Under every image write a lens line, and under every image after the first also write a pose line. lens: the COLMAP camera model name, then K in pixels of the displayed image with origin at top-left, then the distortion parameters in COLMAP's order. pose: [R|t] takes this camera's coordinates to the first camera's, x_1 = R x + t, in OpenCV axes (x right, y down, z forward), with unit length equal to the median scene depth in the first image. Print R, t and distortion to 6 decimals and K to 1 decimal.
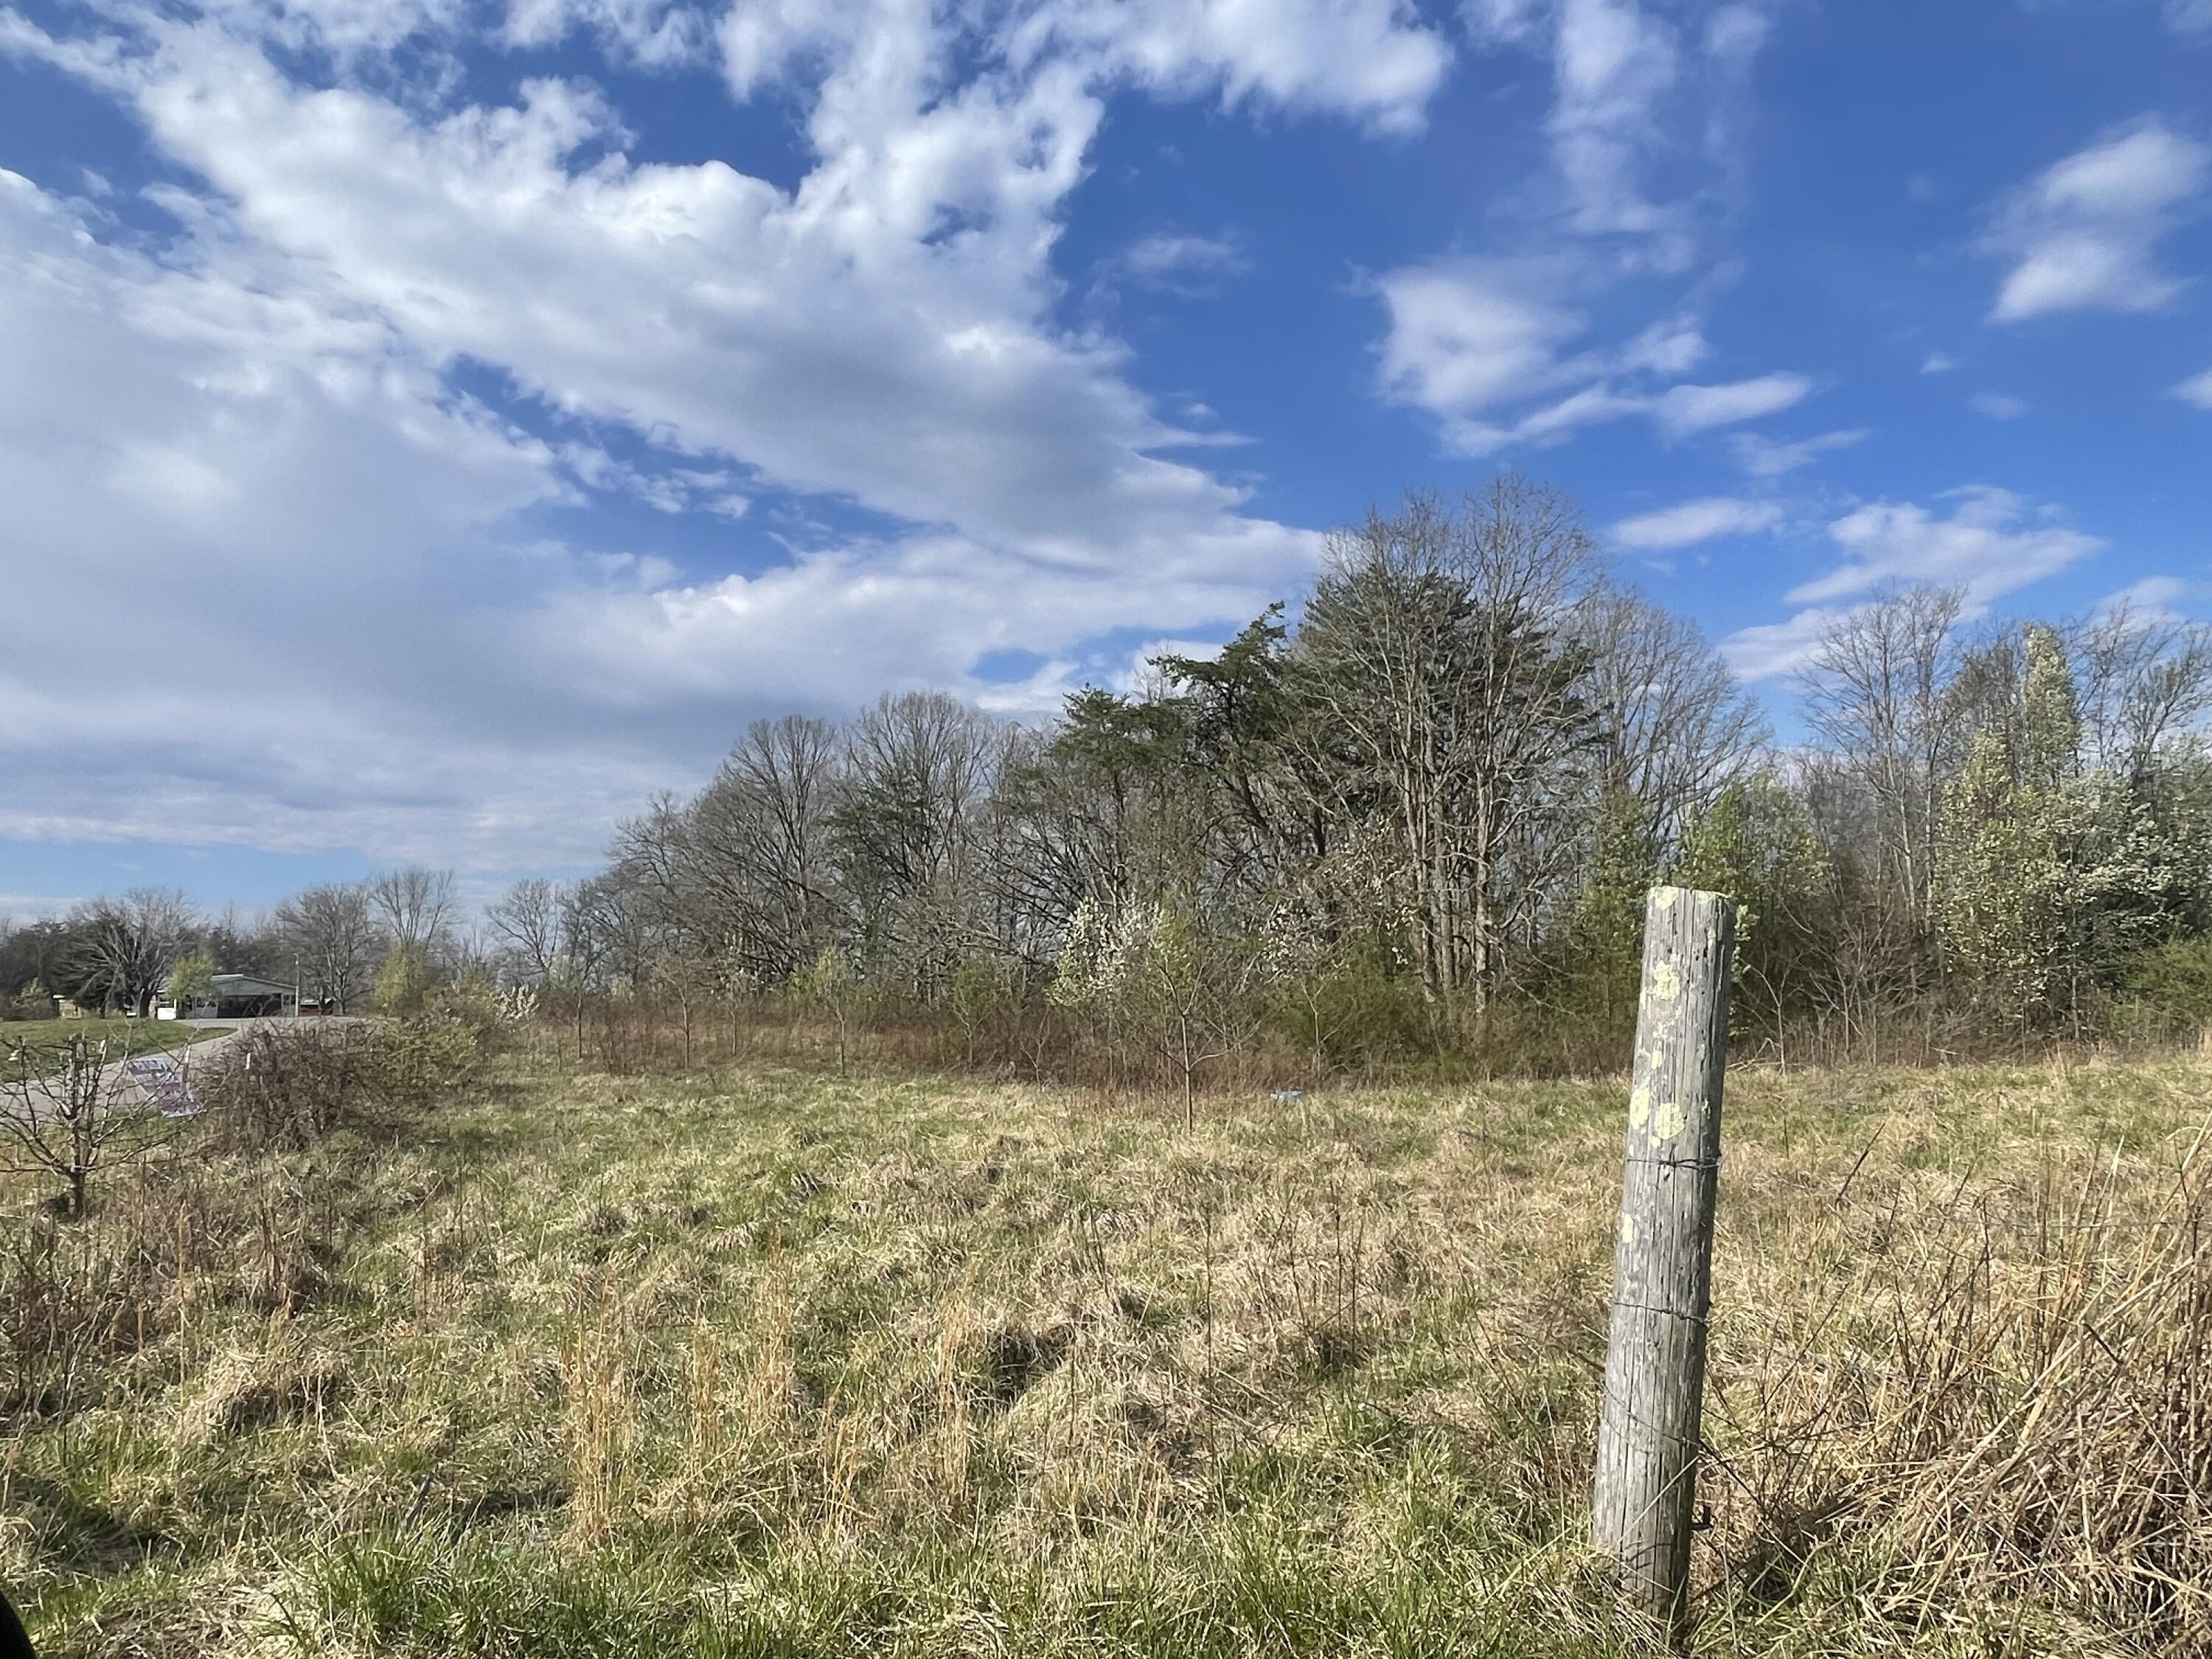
lens RADIAL K [[1470.3, 0, 1116.5], [0, 1470.3, 847.1], [0, 0, 1]] dist [0.075737, -0.106823]
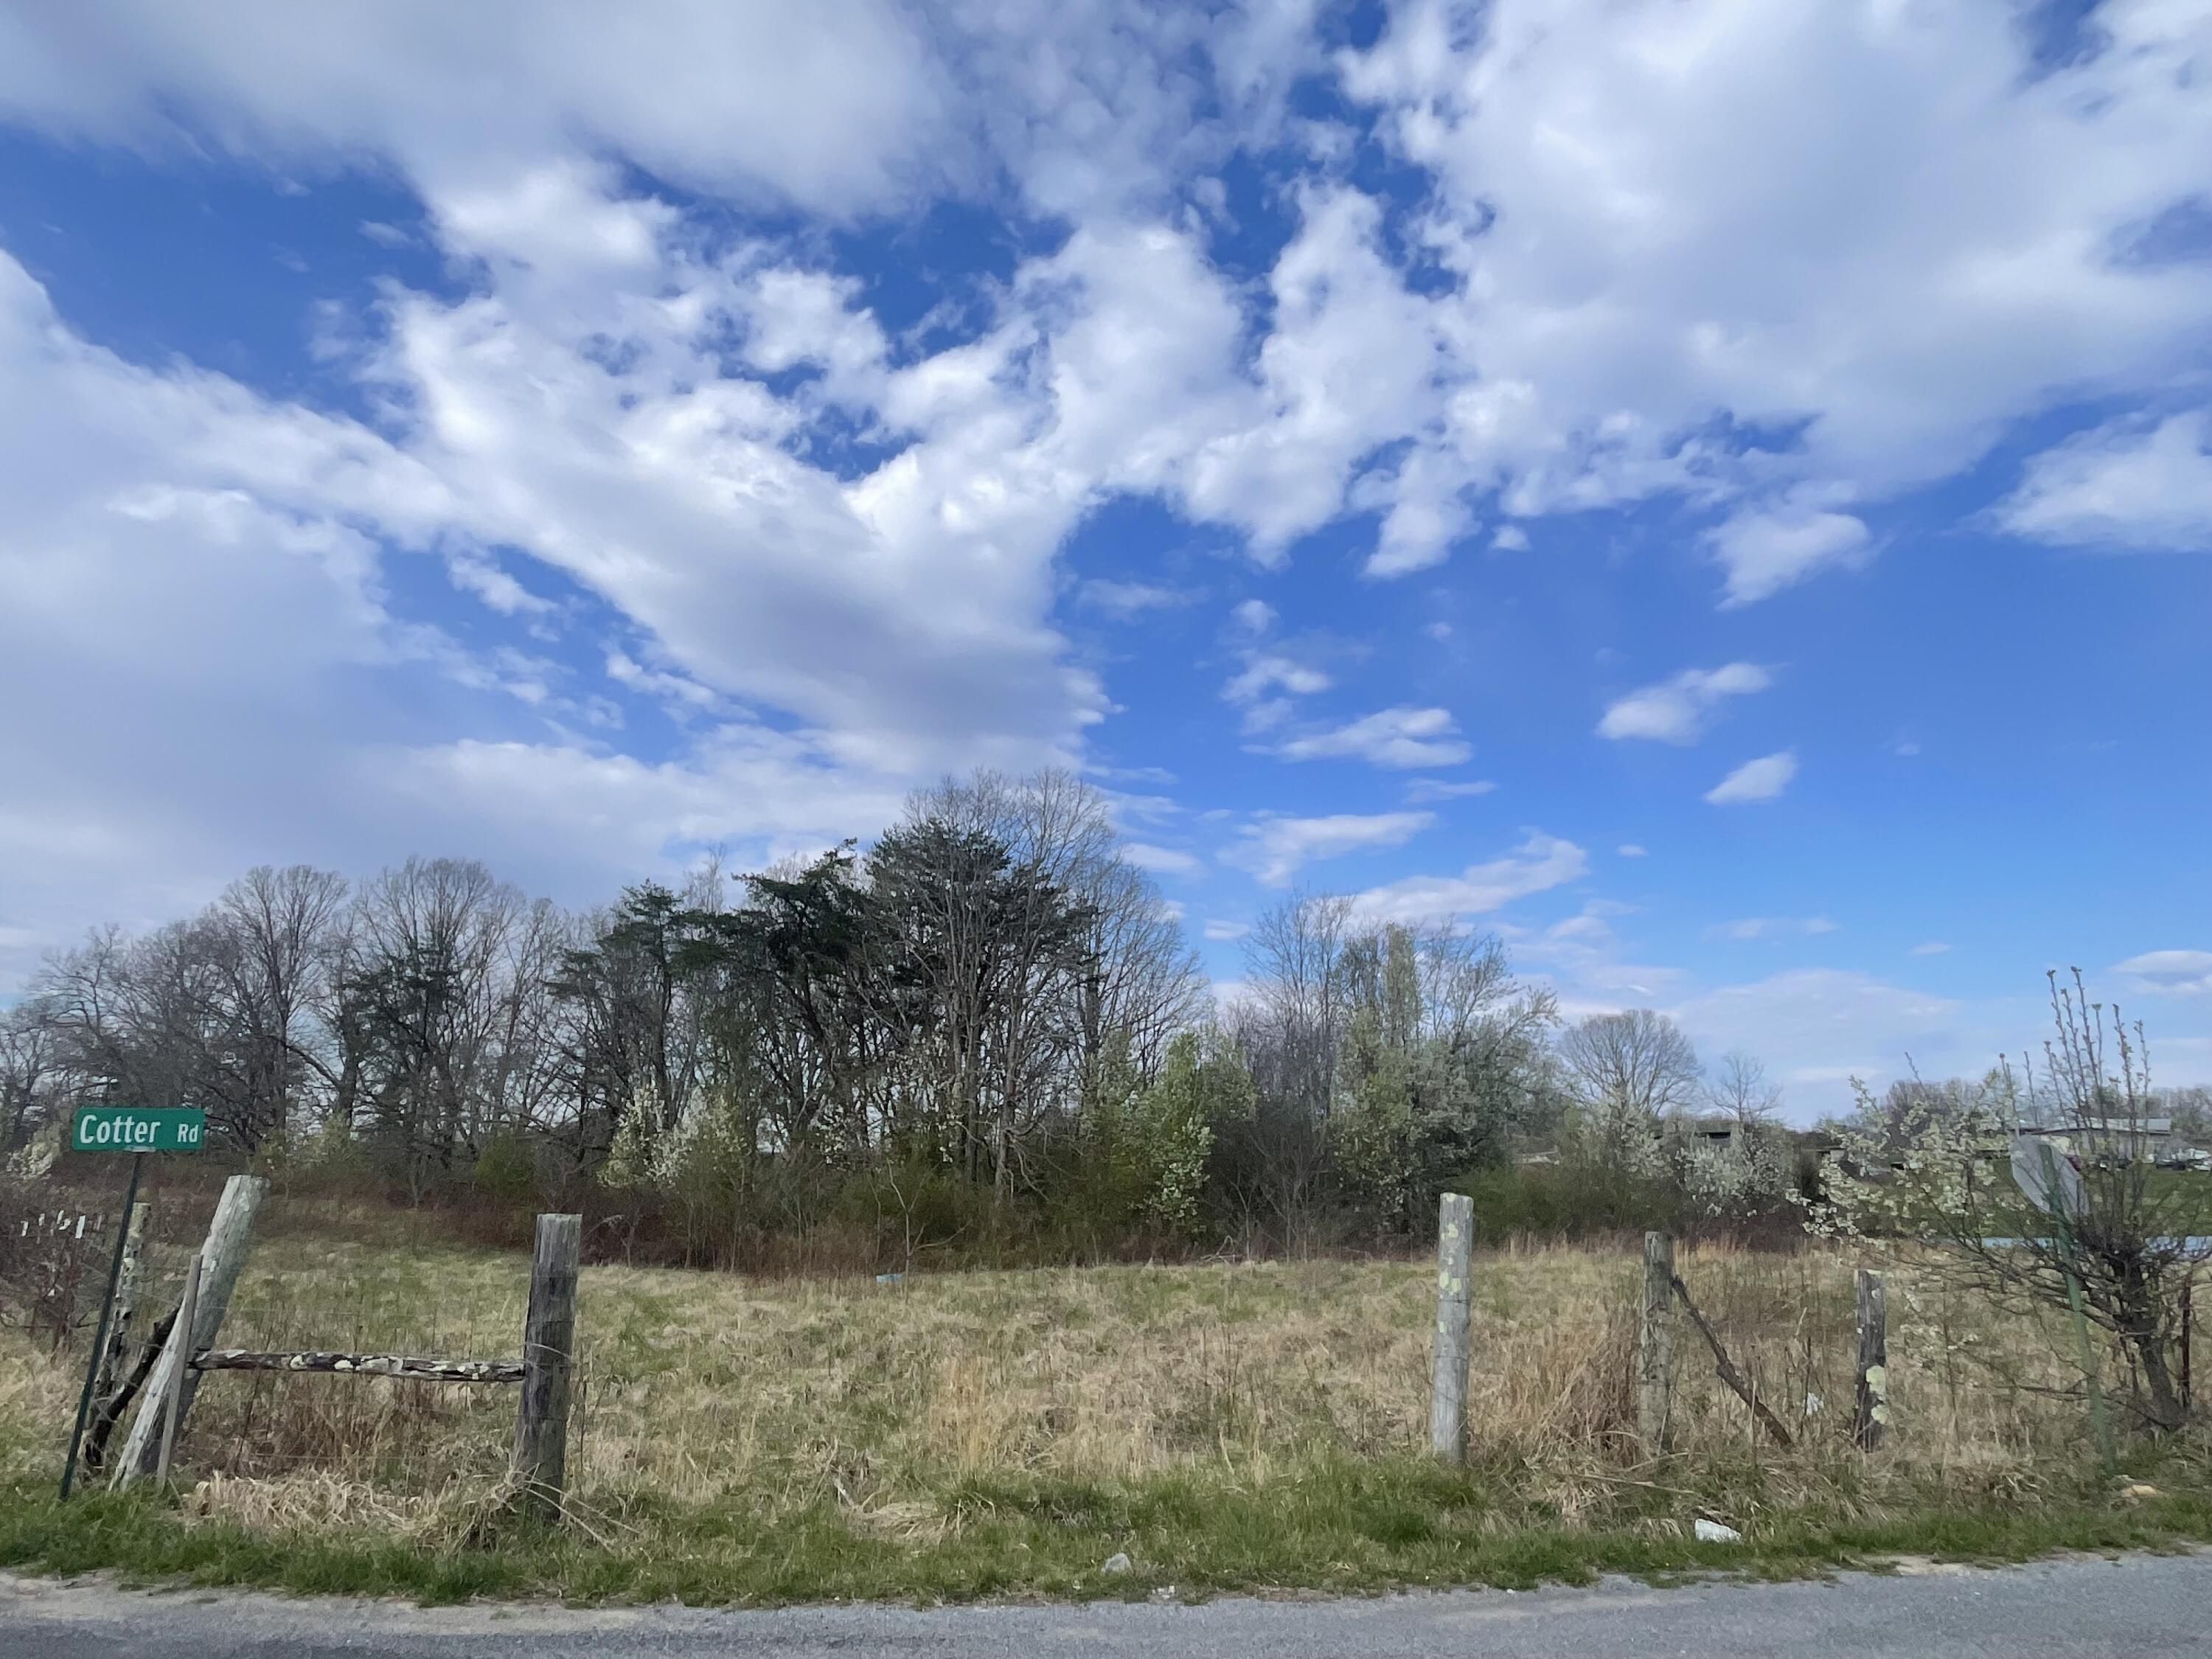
lens RADIAL K [[1419.1, 0, 1106.0], [0, 1419.1, 829.5], [0, 0, 1]] dist [-0.004341, -0.000257]
pose [[0.923754, 0.128758, 0.360693, -0.130287], [-0.077268, 0.985082, -0.153762, -0.019176], [-0.375110, 0.114168, 0.919923, -0.126753]]
